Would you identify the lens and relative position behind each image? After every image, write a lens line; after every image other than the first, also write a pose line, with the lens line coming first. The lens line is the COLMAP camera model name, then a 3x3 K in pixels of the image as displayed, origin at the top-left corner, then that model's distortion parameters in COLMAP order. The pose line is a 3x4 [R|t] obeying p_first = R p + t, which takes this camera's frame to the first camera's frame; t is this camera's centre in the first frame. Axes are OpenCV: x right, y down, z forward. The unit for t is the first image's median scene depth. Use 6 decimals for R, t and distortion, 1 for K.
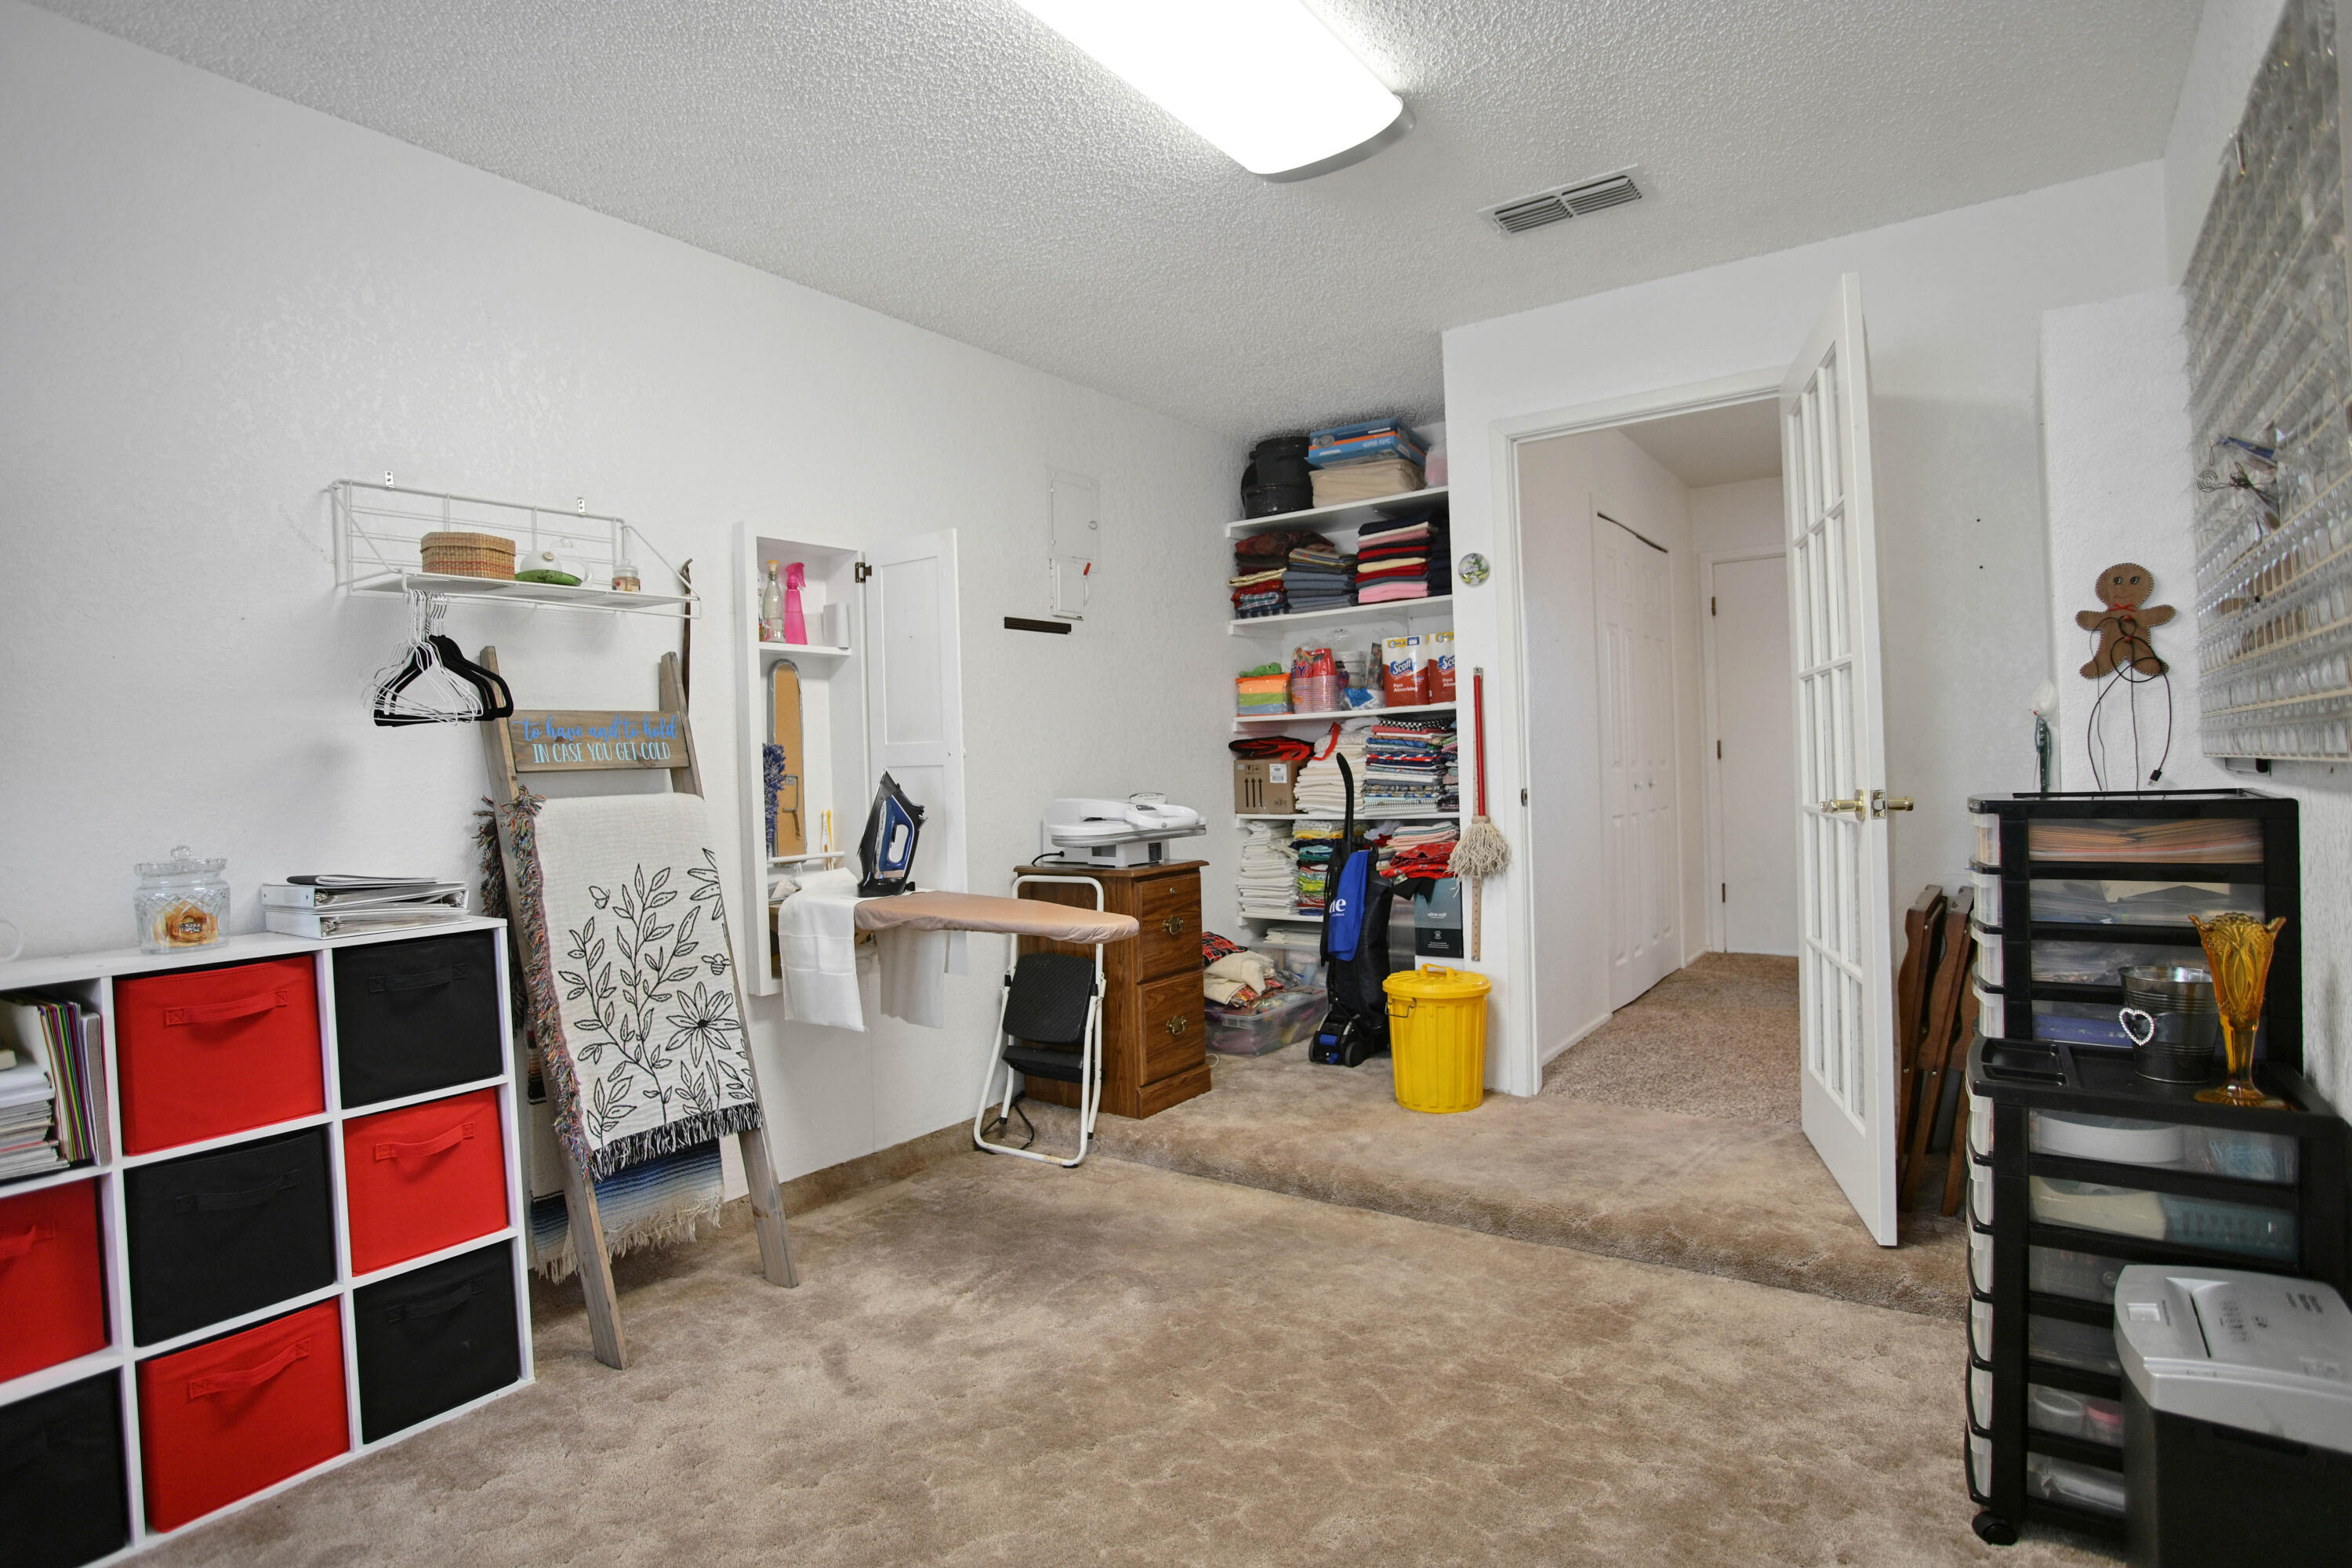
lens RADIAL K [[1191.8, 0, 1175.4], [0, 1191.8, 771.9], [0, 0, 1]] dist [-0.089268, 0.040005]
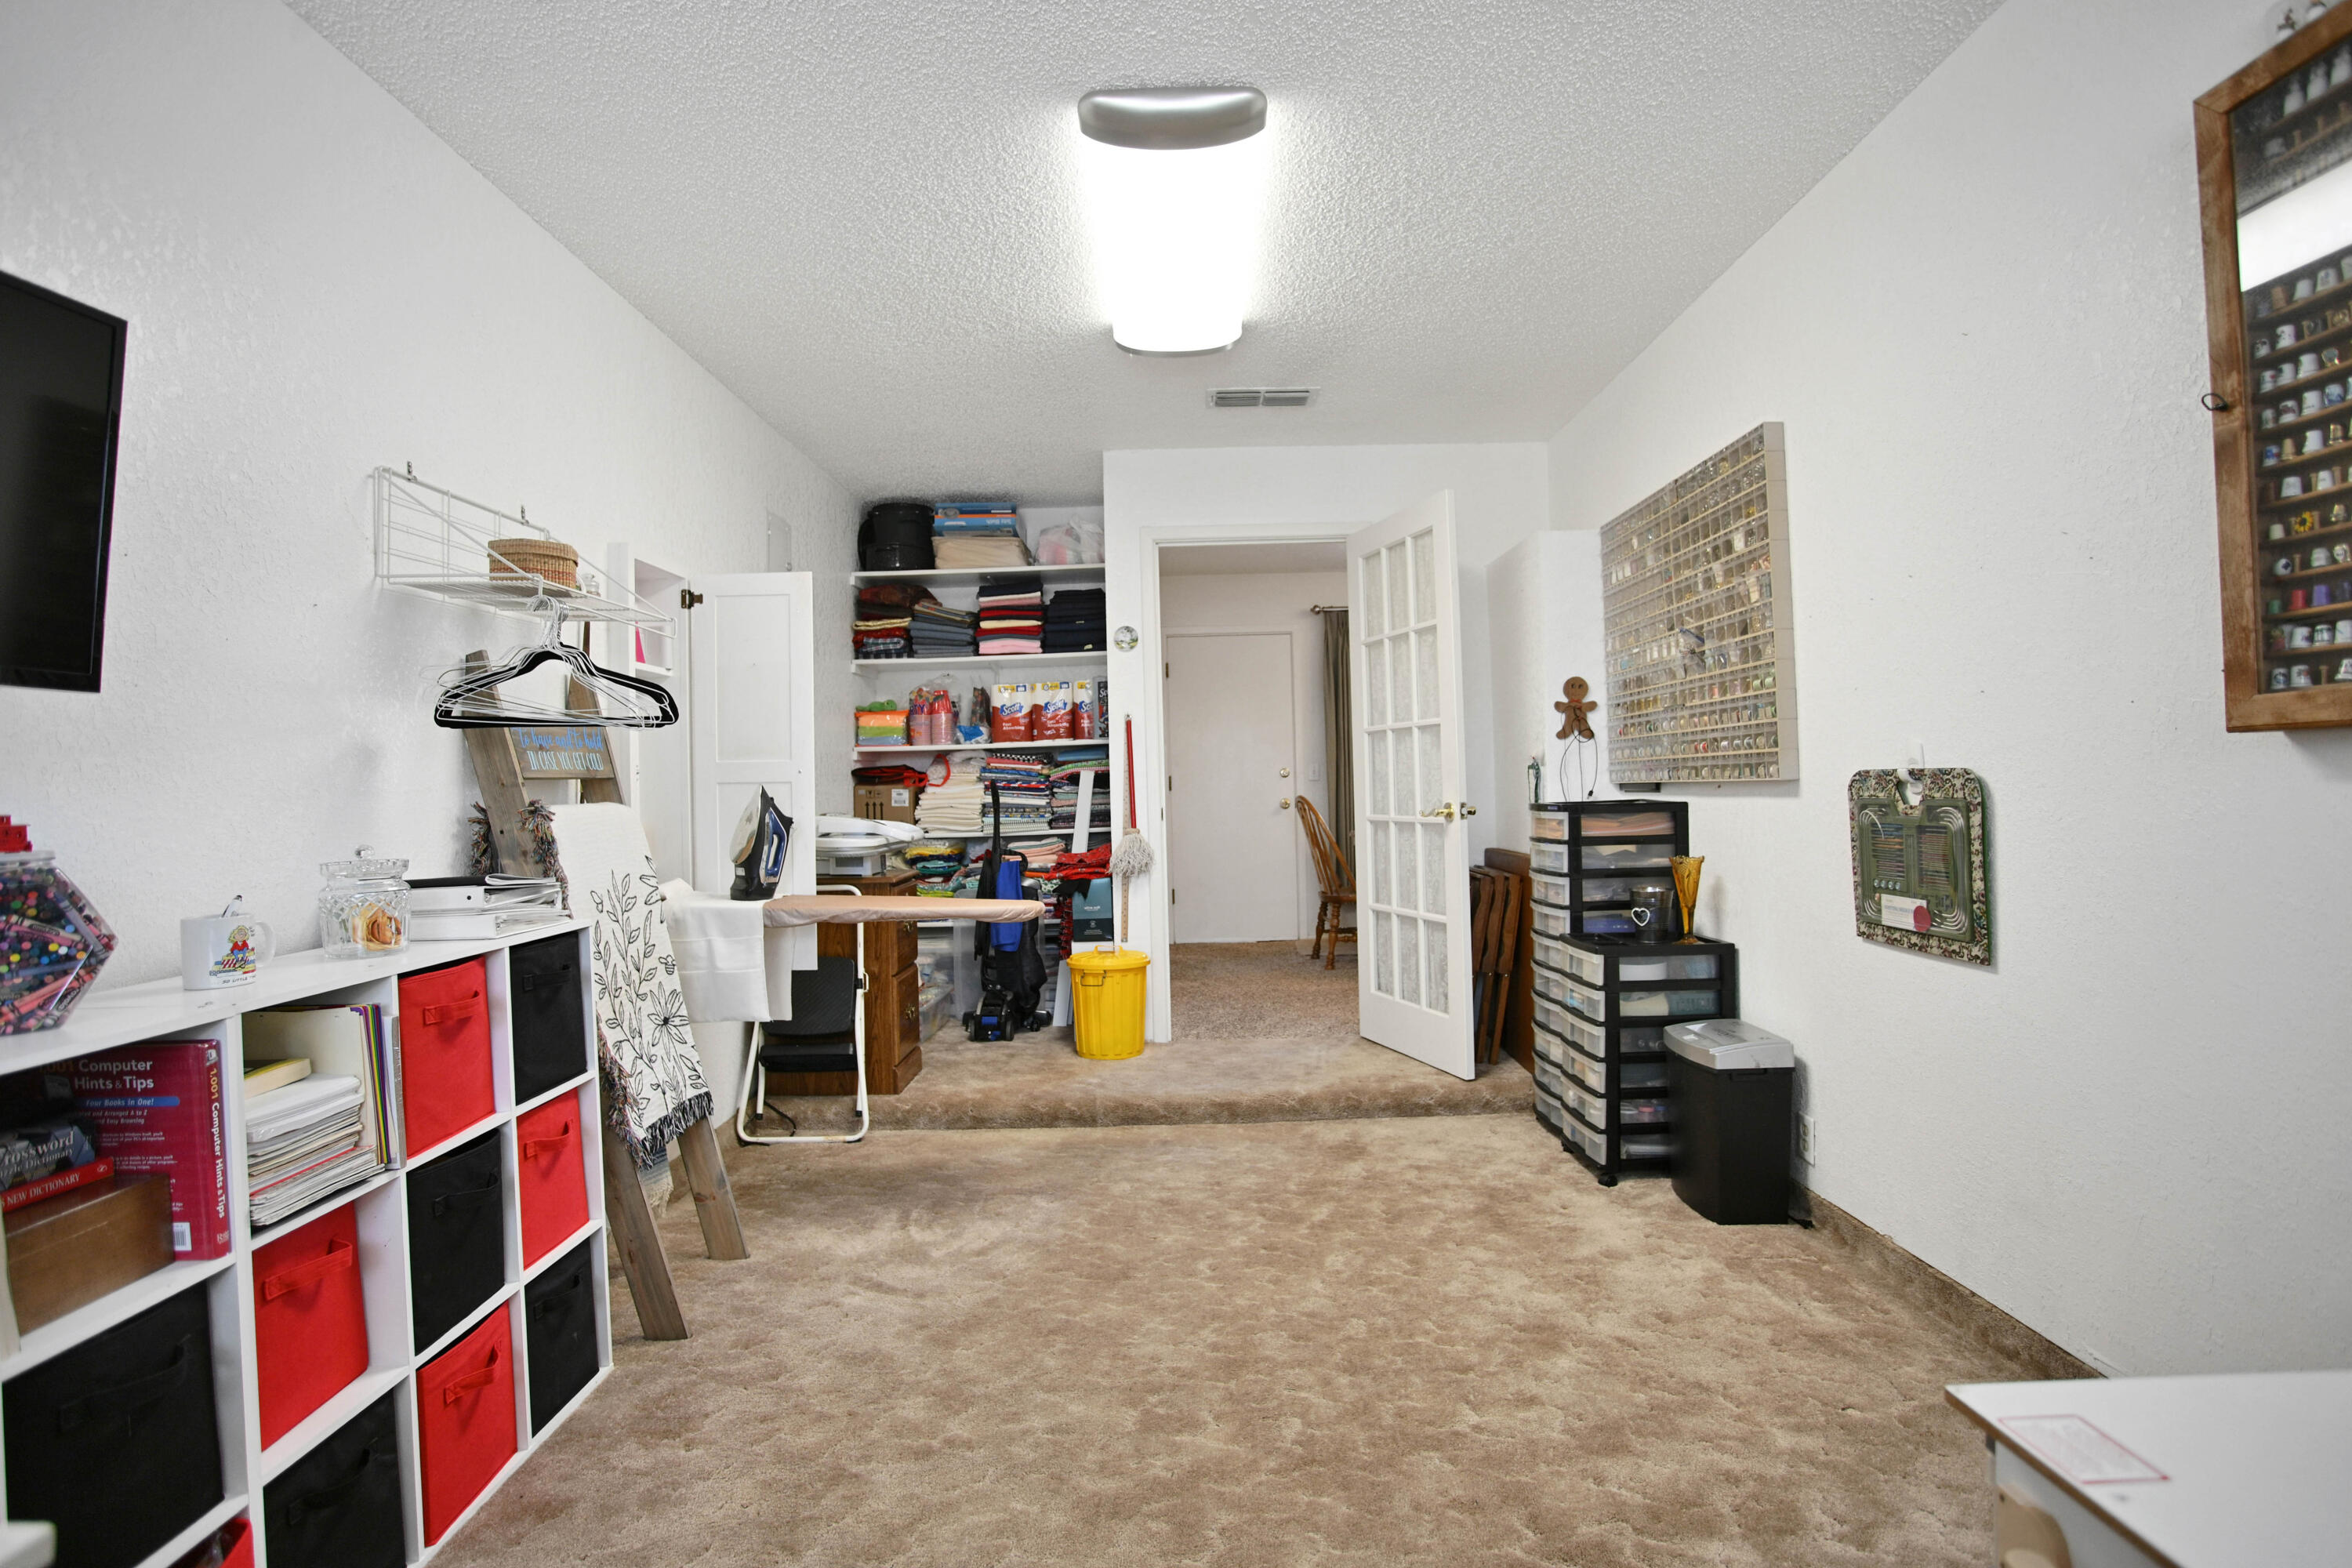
lens RADIAL K [[1189.0, 0, 1175.9], [0, 1189.0, 775.7], [0, 0, 1]] dist [-0.080330, 0.033106]
pose [[0.816486, 0.017227, 0.577108, -0.598208], [0.000295, 0.999542, -0.030253, 0.024412], [-0.577365, 0.024871, 0.816107, -0.121247]]
